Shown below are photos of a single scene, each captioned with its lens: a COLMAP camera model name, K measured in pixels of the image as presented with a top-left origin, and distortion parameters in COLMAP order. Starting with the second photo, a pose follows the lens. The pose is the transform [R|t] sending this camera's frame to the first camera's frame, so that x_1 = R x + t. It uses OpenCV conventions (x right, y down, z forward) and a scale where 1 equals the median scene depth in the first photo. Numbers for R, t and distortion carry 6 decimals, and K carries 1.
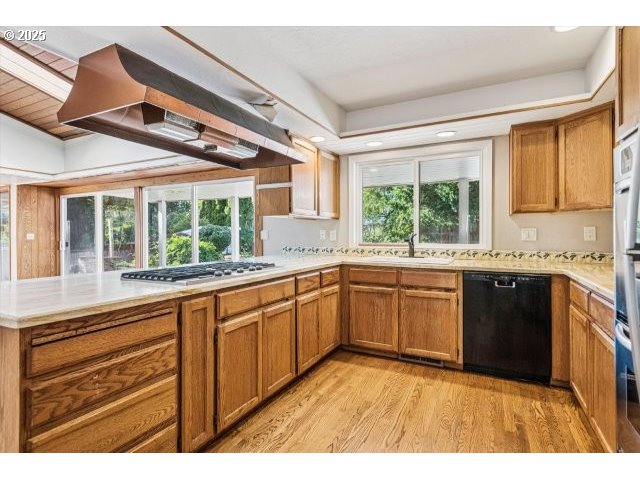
lens RADIAL K [[305.5, 0, 326.2], [0, 305.5, 237.8], [0, 0, 1]] dist [0.003232, -0.000399]
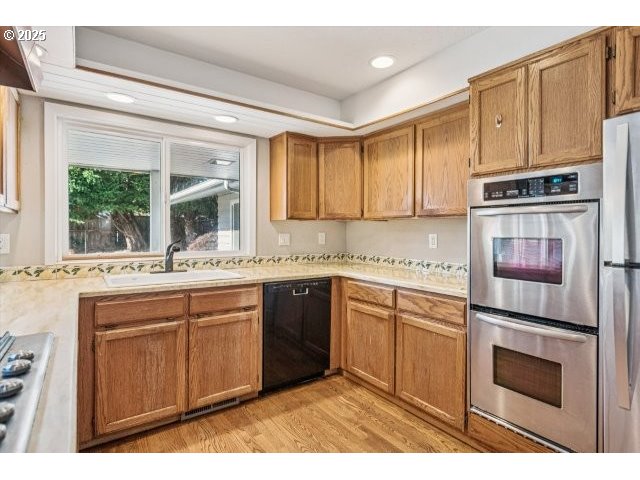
lens RADIAL K [[323.0, 0, 299.4], [0, 323.0, 236.6], [0, 0, 1]] dist [0.003748, 0.000286]
pose [[0.511079, -0.008174, 0.859495, -0.283011], [0.007574, 0.999959, 0.005006, -0.028101], [-0.859500, 0.003952, 0.511120, 0.424775]]
